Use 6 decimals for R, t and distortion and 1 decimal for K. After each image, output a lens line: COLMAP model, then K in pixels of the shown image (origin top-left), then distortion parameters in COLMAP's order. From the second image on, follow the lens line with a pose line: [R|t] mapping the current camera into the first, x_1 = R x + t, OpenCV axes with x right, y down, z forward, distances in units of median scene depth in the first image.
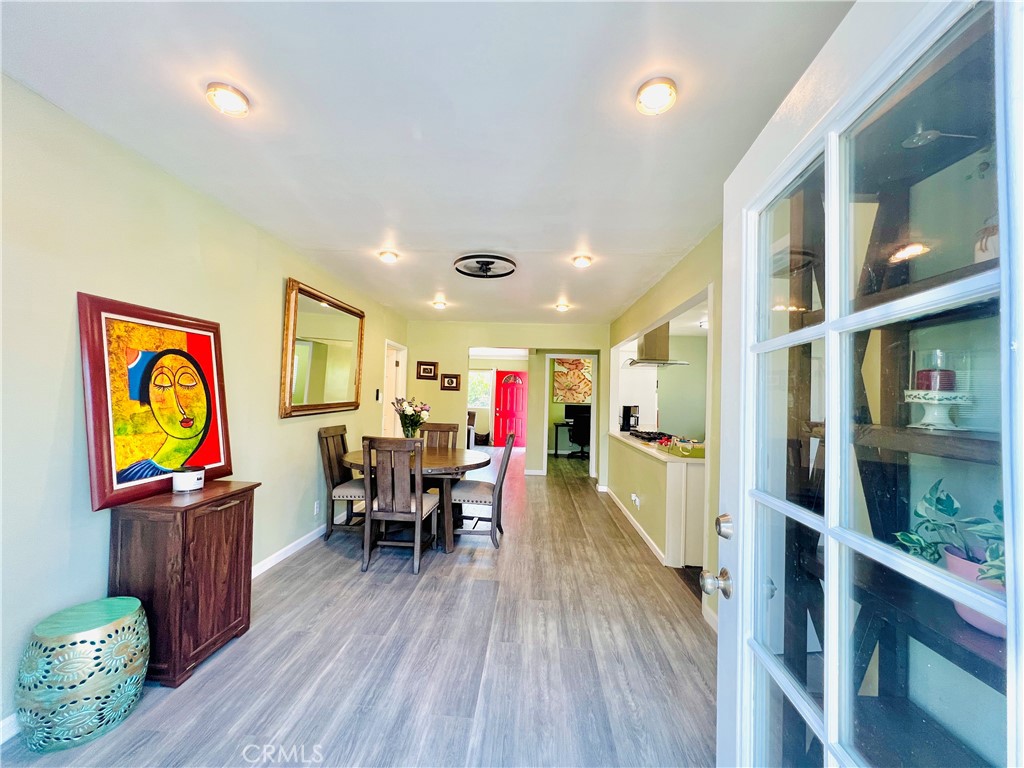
lens RADIAL K [[409.0, 0, 509.2], [0, 409.0, 383.0], [0, 0, 1]] dist [-0.000821, 0.000010]
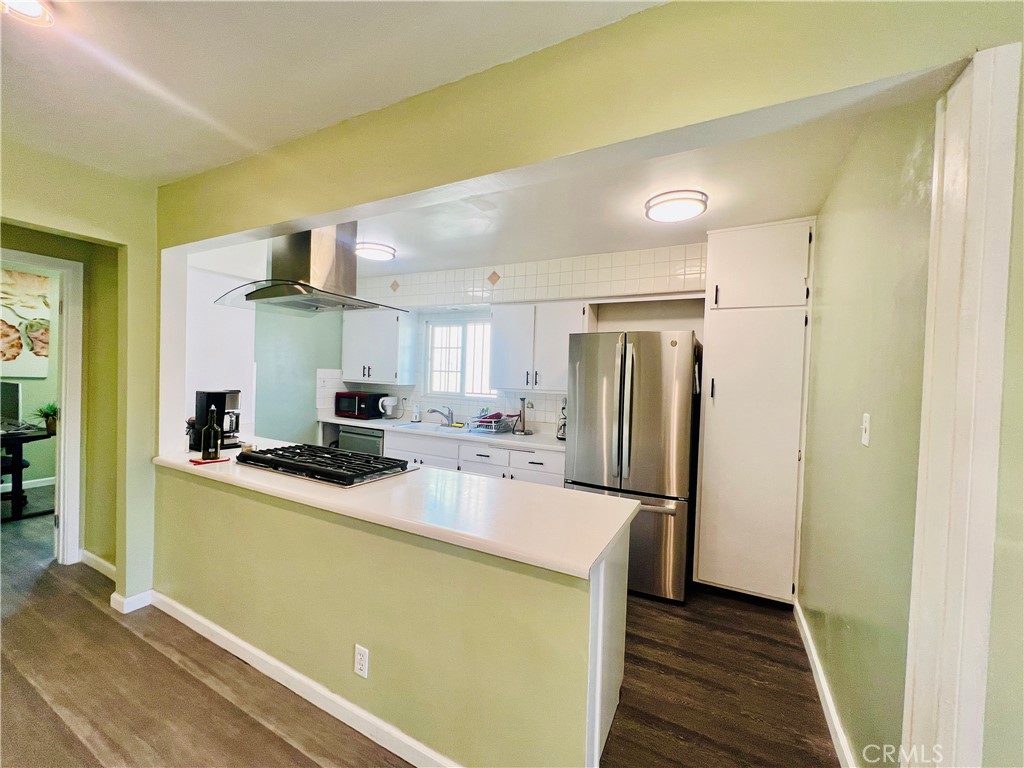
lens RADIAL K [[409.0, 0, 509.2], [0, 409.0, 383.0], [0, 0, 1]] dist [-0.000821, 0.000010]
pose [[0.413316, -0.030703, 0.910070, 0.052879], [-0.051722, 0.997026, 0.057126, 0.012043], [-0.909118, -0.070681, 0.410499, 1.222995]]
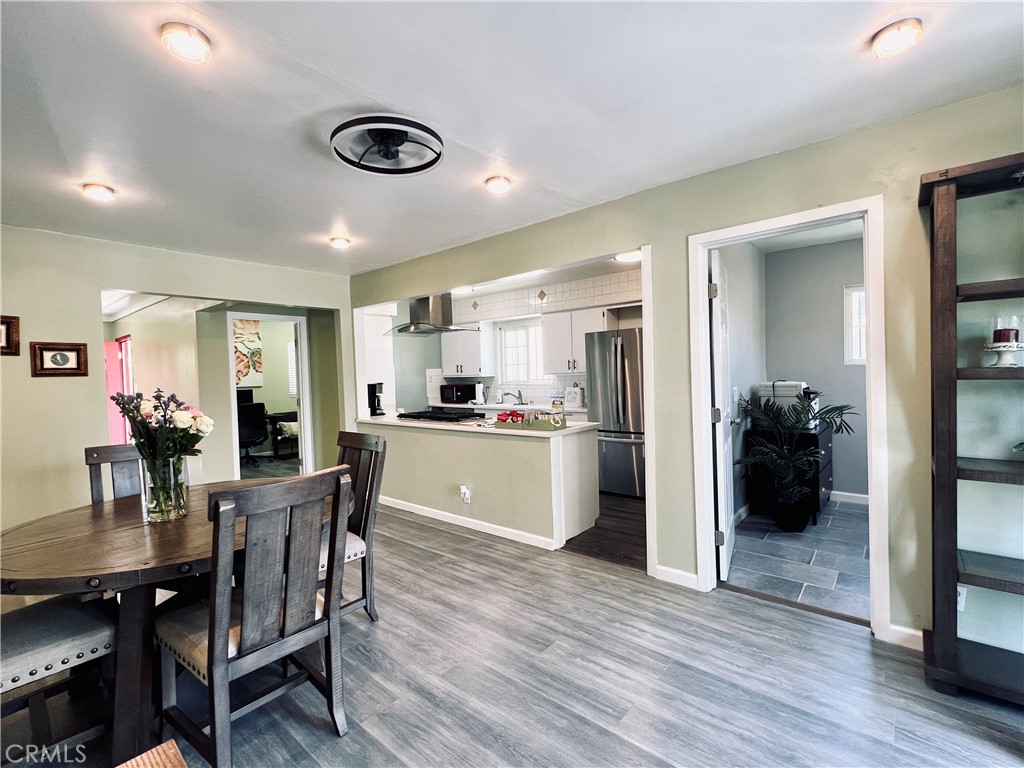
lens RADIAL K [[466.1, 0, 508.1], [0, 466.1, 383.8], [0, 0, 1]] dist [-0.000893, -0.000247]
pose [[0.605632, -0.068020, 0.792833, -0.628591], [0.022842, 0.997415, 0.068123, 0.003255], [-0.795417, -0.023147, 0.605620, 0.595044]]
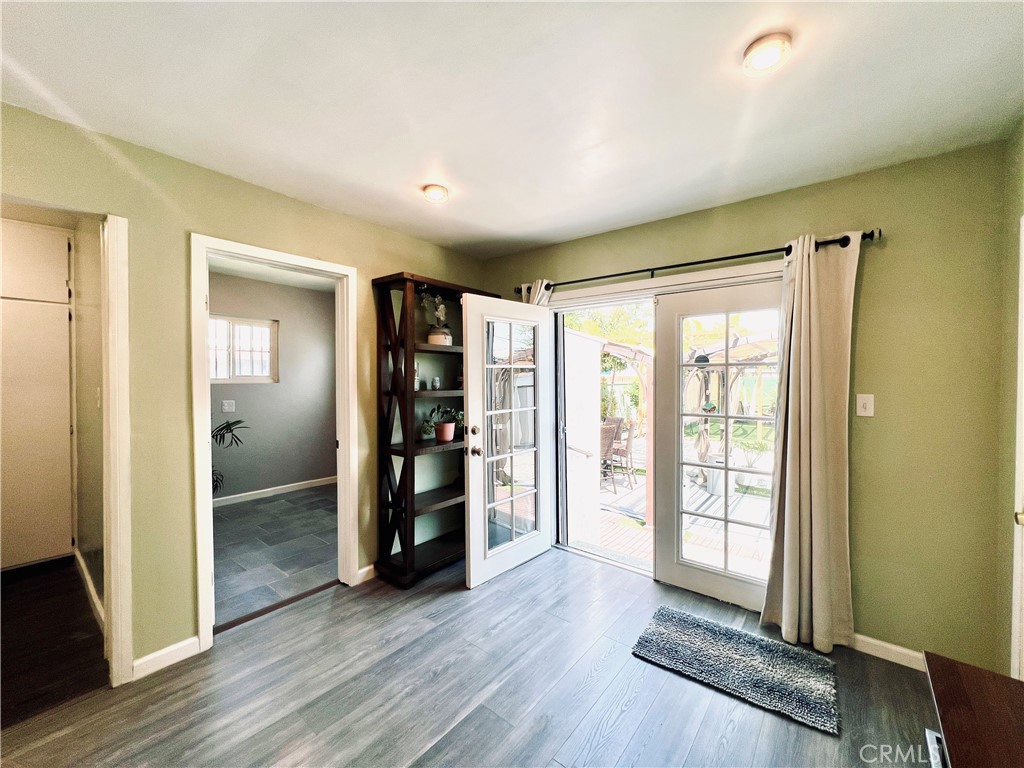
lens RADIAL K [[409.0, 0, 509.2], [0, 409.0, 383.0], [0, 0, 1]] dist [-0.000821, 0.000010]
pose [[-0.809938, -0.044969, 0.584789, -0.471677], [-0.047443, 0.998812, 0.011098, -0.000940], [-0.584594, -0.018755, -0.811109, 1.198018]]
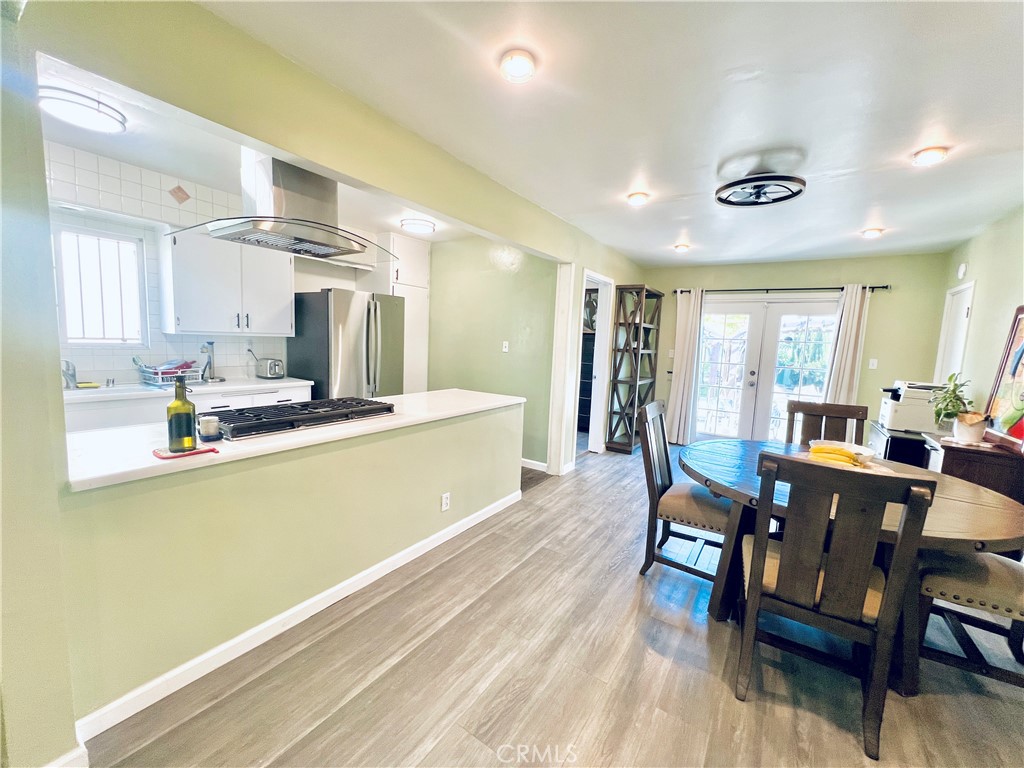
lens RADIAL K [[409.0, 0, 509.2], [0, 409.0, 383.0], [0, 0, 1]] dist [-0.000821, 0.000010]
pose [[-0.856911, -0.124942, 0.500093, -0.111836], [-0.088331, 0.991421, 0.096339, 0.068260], [-0.507840, 0.038381, -0.860596, 2.484465]]
